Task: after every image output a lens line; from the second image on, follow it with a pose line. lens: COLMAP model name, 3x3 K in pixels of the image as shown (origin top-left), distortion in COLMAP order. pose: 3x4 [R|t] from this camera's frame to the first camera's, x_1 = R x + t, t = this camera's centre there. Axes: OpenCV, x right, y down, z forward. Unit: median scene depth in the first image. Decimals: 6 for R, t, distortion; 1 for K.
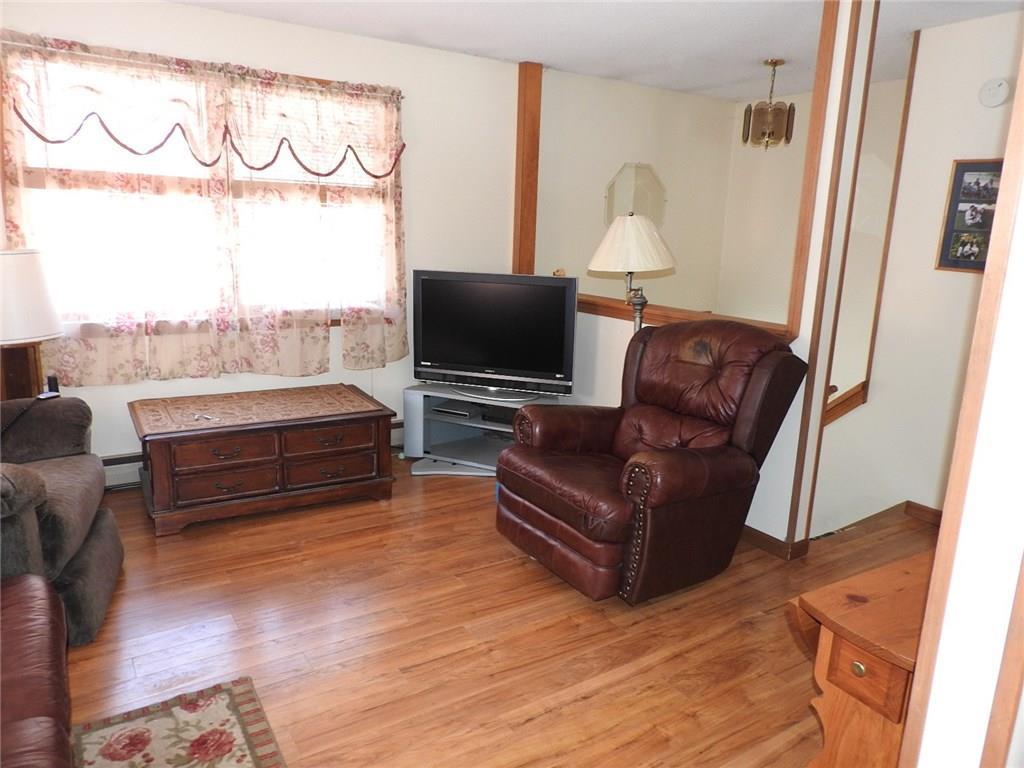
lens RADIAL K [[733.2, 0, 507.9], [0, 733.2, 390.1], [0, 0, 1]] dist [0.002999, 0.002218]
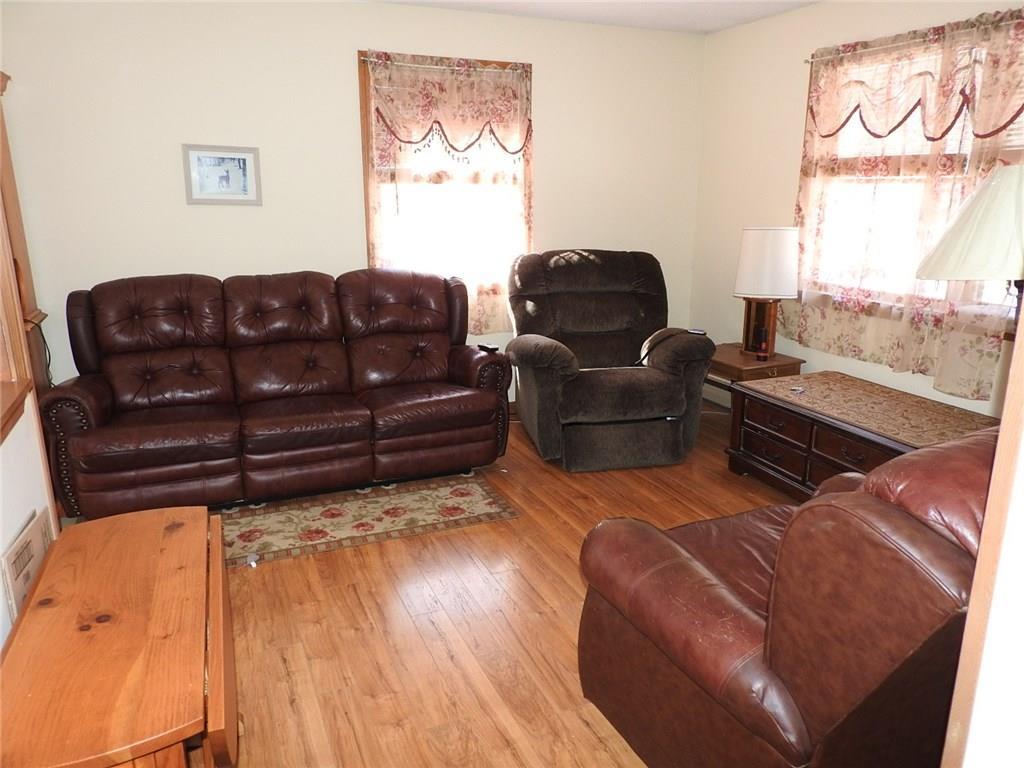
lens RADIAL K [[733.2, 0, 509.5], [0, 733.2, 379.3], [0, 0, 1]] dist [0.002999, 0.002218]
pose [[-0.163536, 0.209158, -0.964111, 0.631329], [-0.228034, 0.942788, 0.243212, -0.132697], [0.959821, 0.259624, -0.106485, 0.692427]]
